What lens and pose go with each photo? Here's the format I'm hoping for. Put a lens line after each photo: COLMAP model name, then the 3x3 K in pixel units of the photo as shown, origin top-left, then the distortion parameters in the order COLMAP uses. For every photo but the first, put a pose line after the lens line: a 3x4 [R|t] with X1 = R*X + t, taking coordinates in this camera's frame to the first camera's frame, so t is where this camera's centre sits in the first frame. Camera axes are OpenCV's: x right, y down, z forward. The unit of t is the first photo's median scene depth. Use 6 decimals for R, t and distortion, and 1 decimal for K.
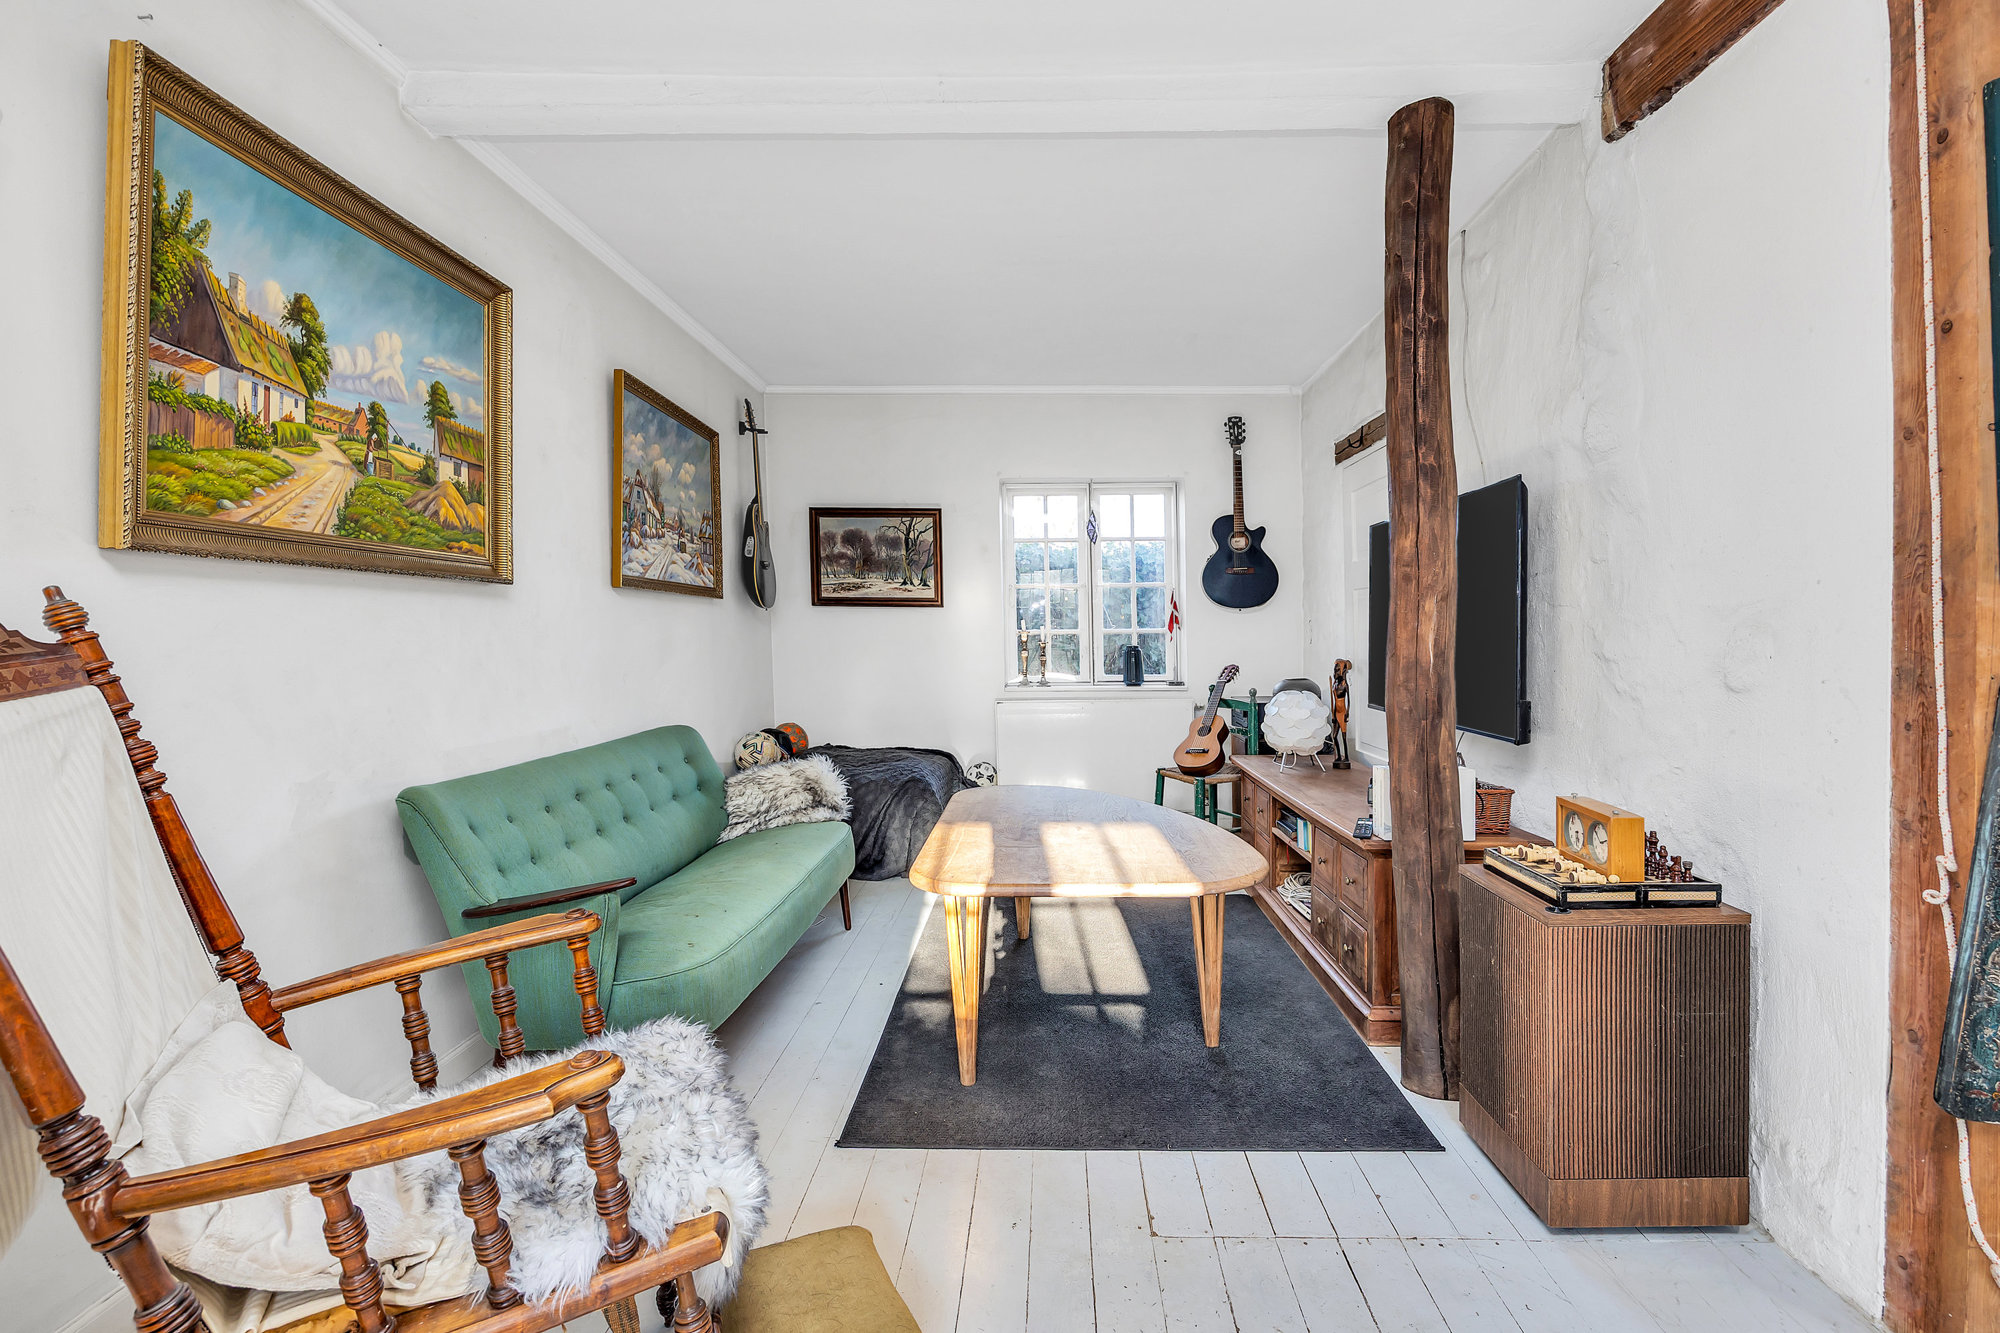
lens RADIAL K [[974.0, 0, 1042.3], [0, 974.0, 654.0], [0, 0, 1]] dist [-0.017834, 0.000278]
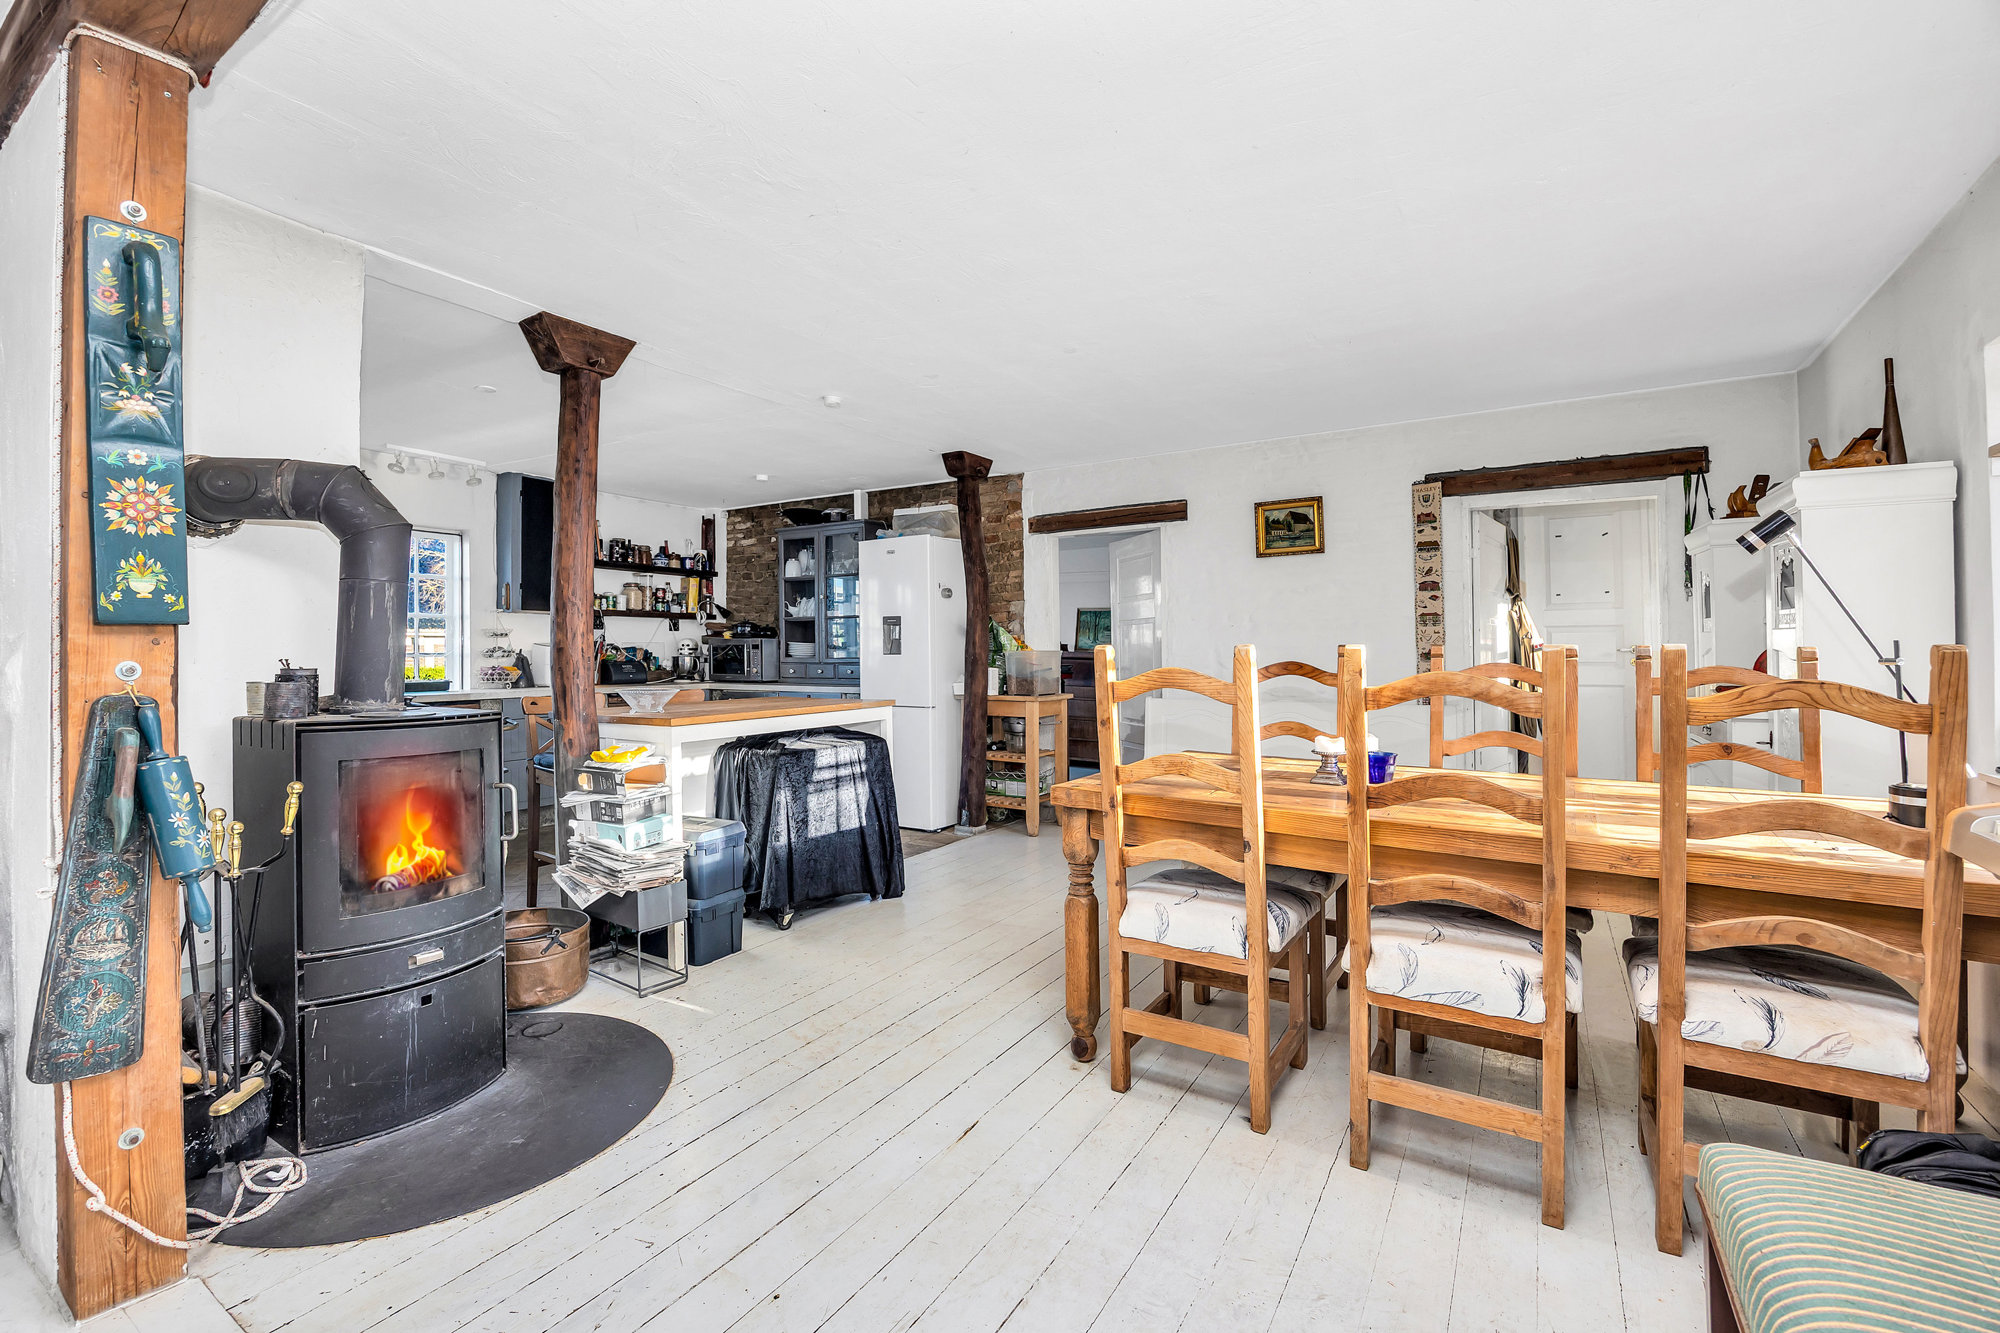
lens RADIAL K [[852.8, 0, 1004.1], [0, 852.8, 646.1], [0, 0, 1]] dist [-0.020693, 0.004502]
pose [[0.526111, 0.013138, 0.850314, 0.233385], [0.018749, 0.999458, -0.027043, 0.001665], [-0.850209, 0.030171, 0.525580, -0.177935]]
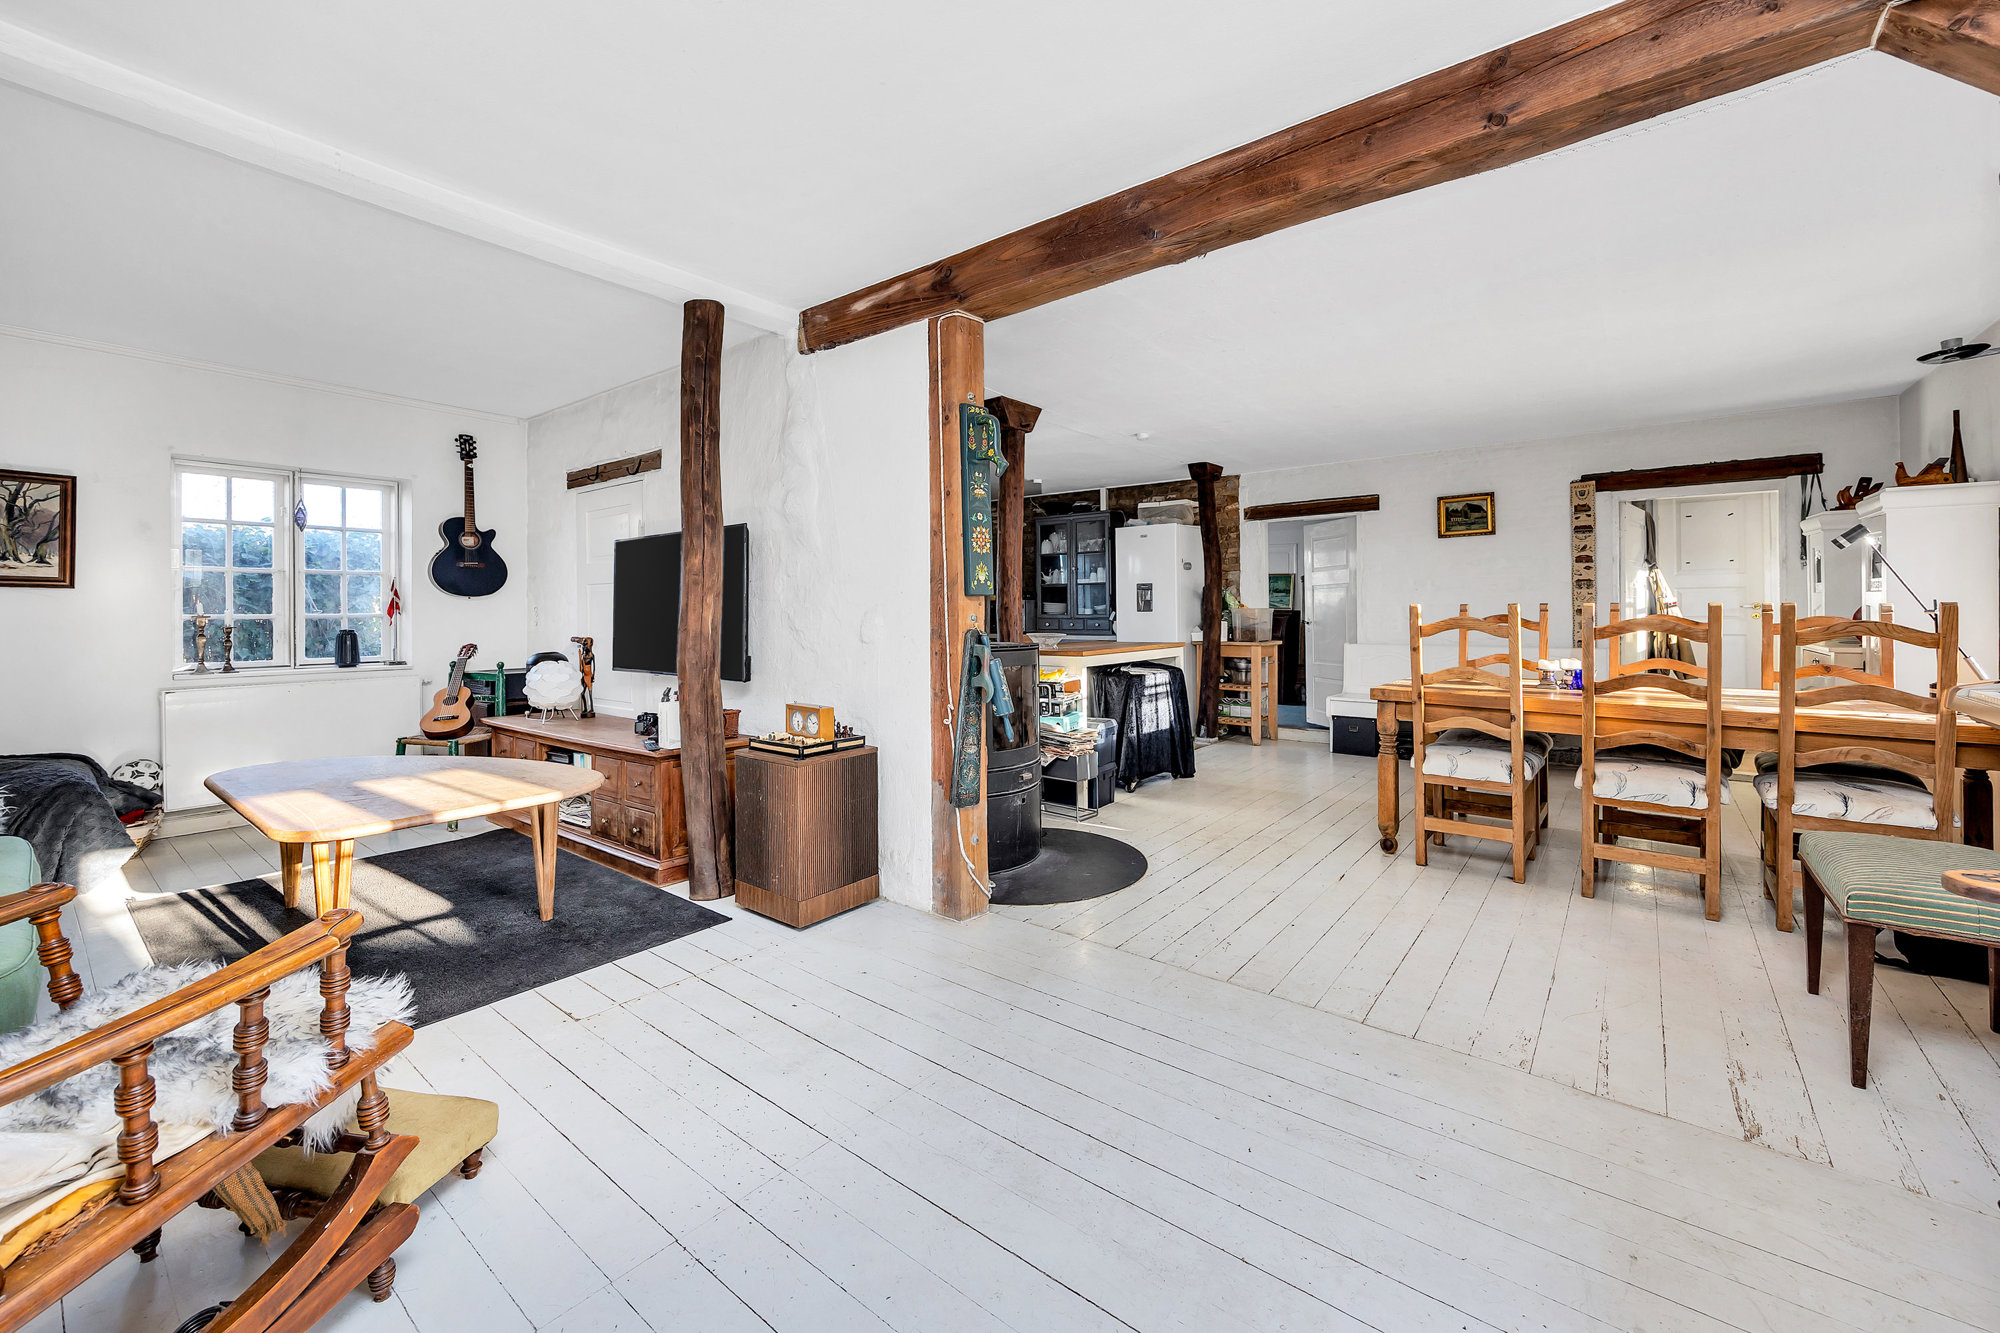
lens RADIAL K [[792.5, 0, 994.6], [0, 792.5, 619.0], [0, 0, 1]] dist [0.001422, 0.000038]
pose [[0.622082, -0.002079, 0.782949, -0.204936], [0.018932, 0.999744, -0.012387, 0.005743], [-0.782723, 0.022529, 0.621962, -0.129018]]
